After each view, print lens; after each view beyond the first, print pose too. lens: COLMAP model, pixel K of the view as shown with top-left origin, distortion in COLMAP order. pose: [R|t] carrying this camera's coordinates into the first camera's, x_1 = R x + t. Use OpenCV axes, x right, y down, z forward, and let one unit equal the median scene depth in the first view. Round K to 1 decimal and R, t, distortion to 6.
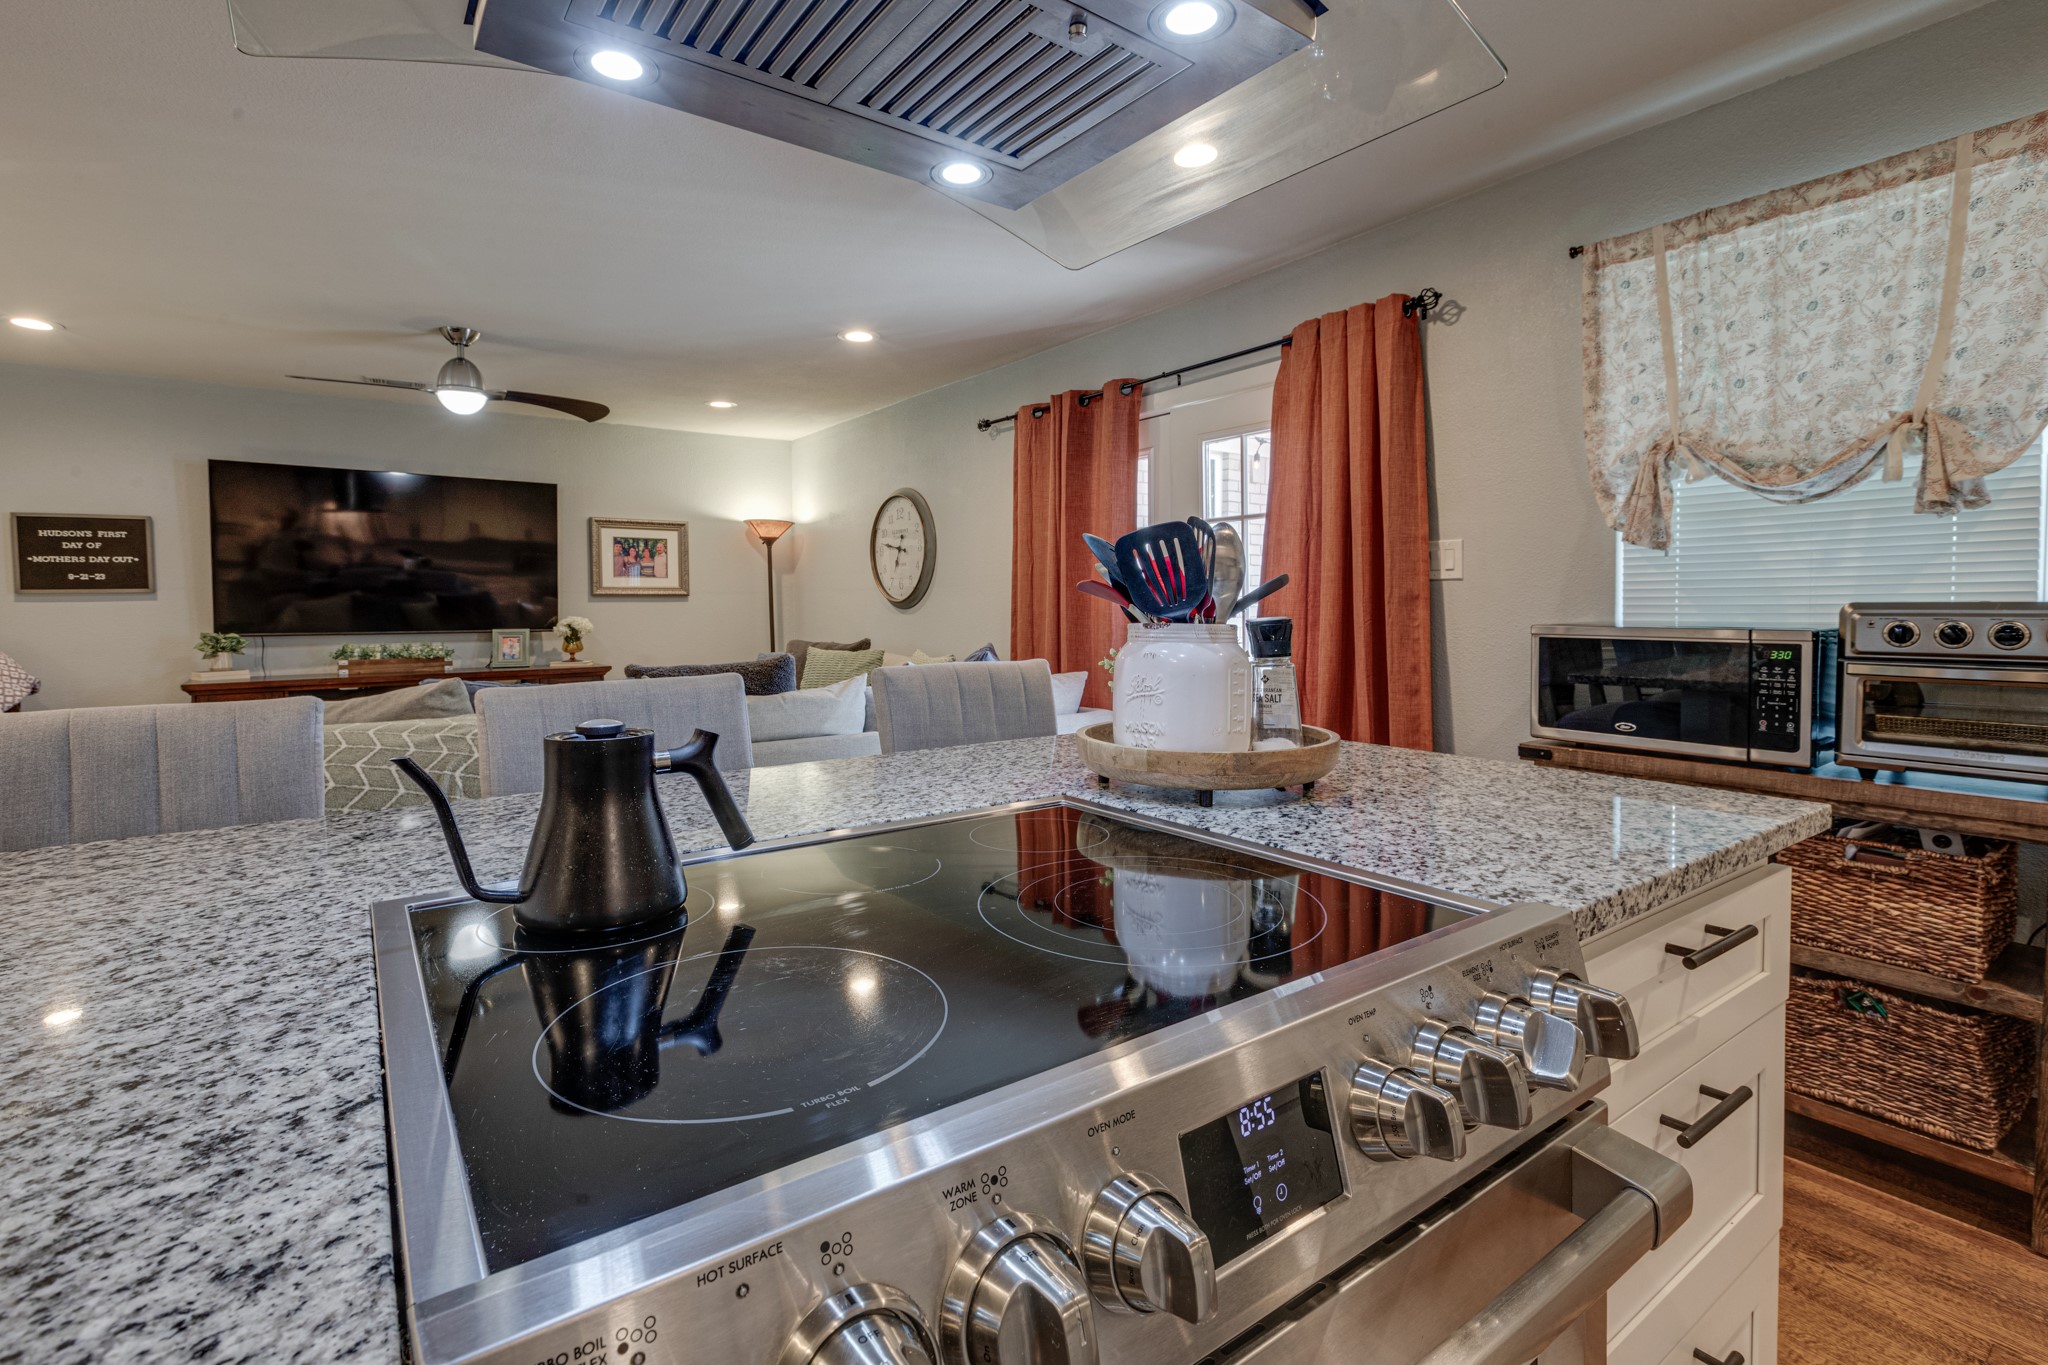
lens RADIAL K [[951.9, 0, 959.5], [0, 951.9, 631.8], [0, 0, 1]] dist [0.009766, -0.002382]
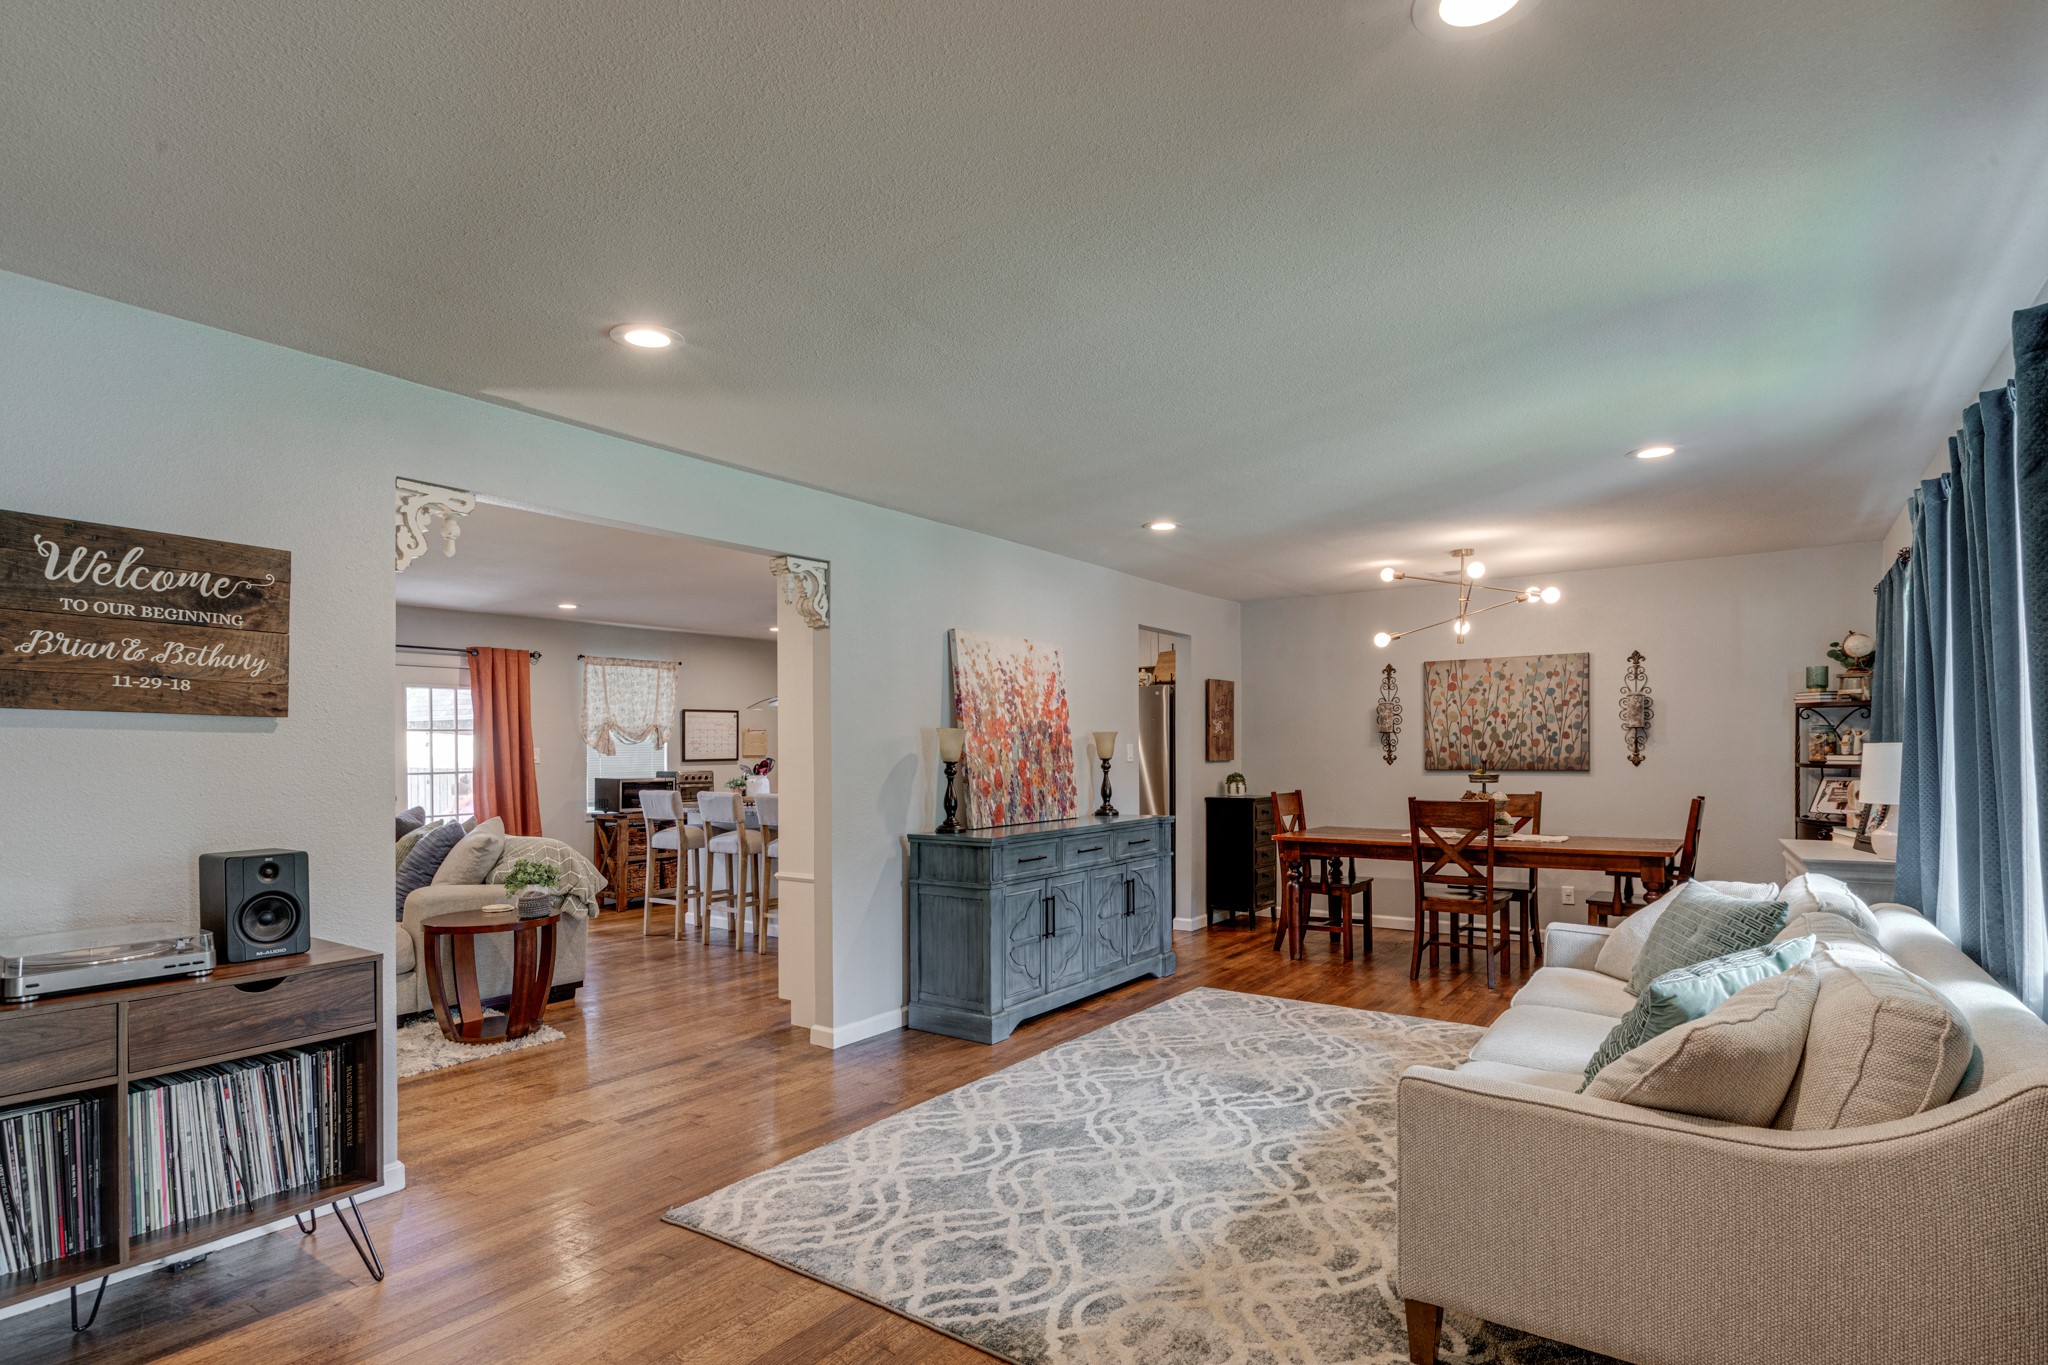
lens RADIAL K [[1011.3, 0, 1000.5], [0, 1011.3, 788.3], [0, 0, 1]] dist [-0.002932, -0.000441]
pose [[-0.322008, -0.021938, 0.946483, -2.495809], [0.034759, 0.998783, 0.034976, -0.039084], [-0.946099, 0.044162, -0.320853, 0.695555]]
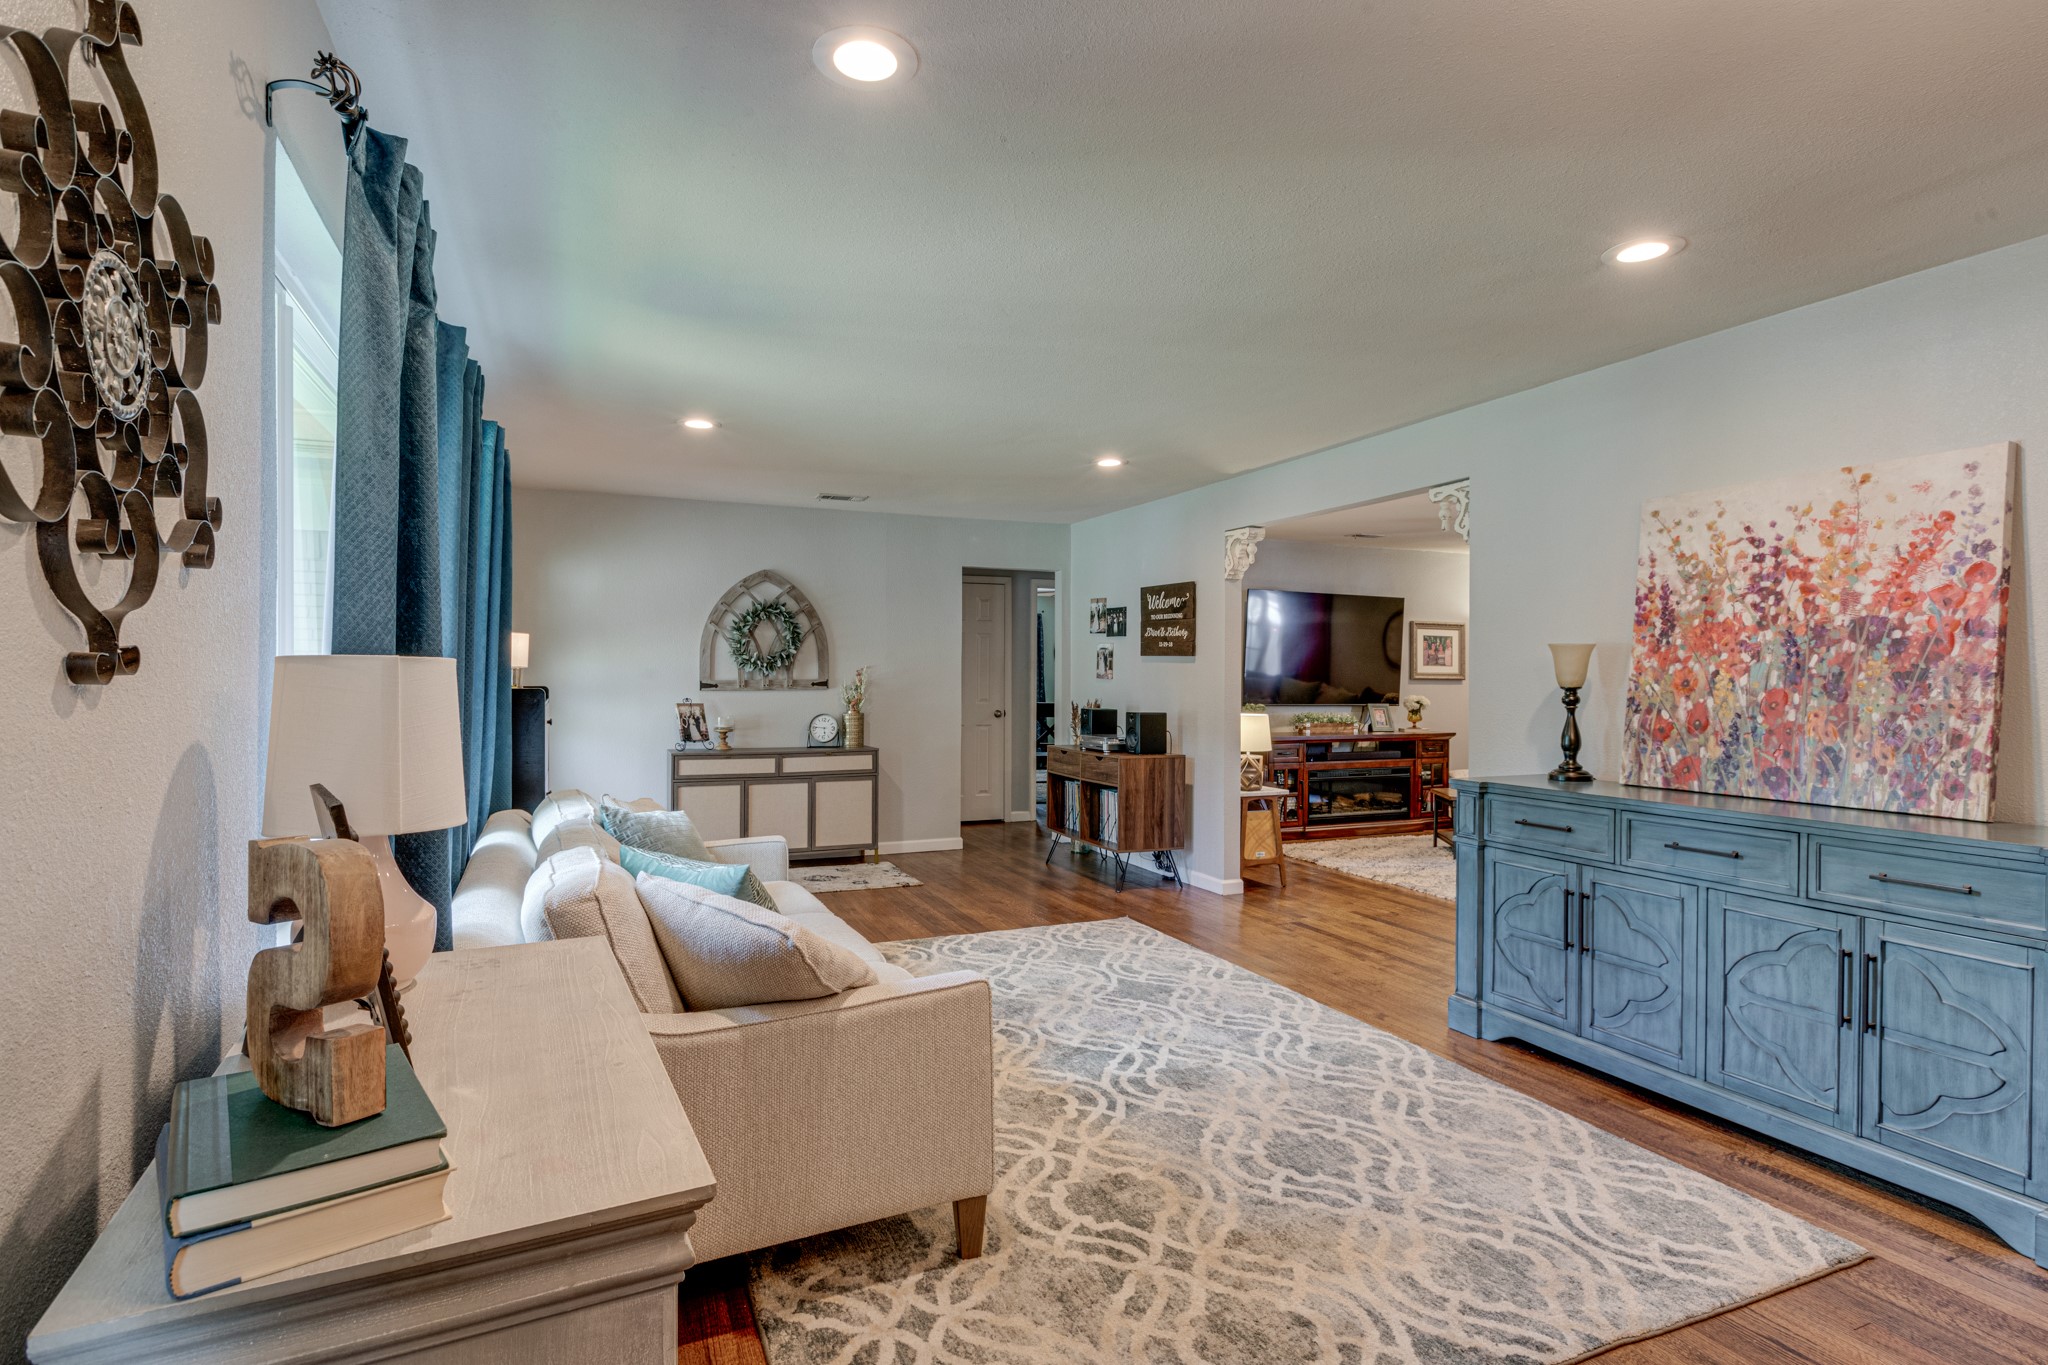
lens RADIAL K [[1011.3, 0, 1029.3], [0, 1011.3, 686.3], [0, 0, 1]] dist [-0.002932, -0.000441]
pose [[0.983848, 0.017981, -0.178101, -1.390192], [-0.020428, 0.999720, -0.011915, -0.001266], [0.177837, 0.015361, 0.983940, -1.038421]]
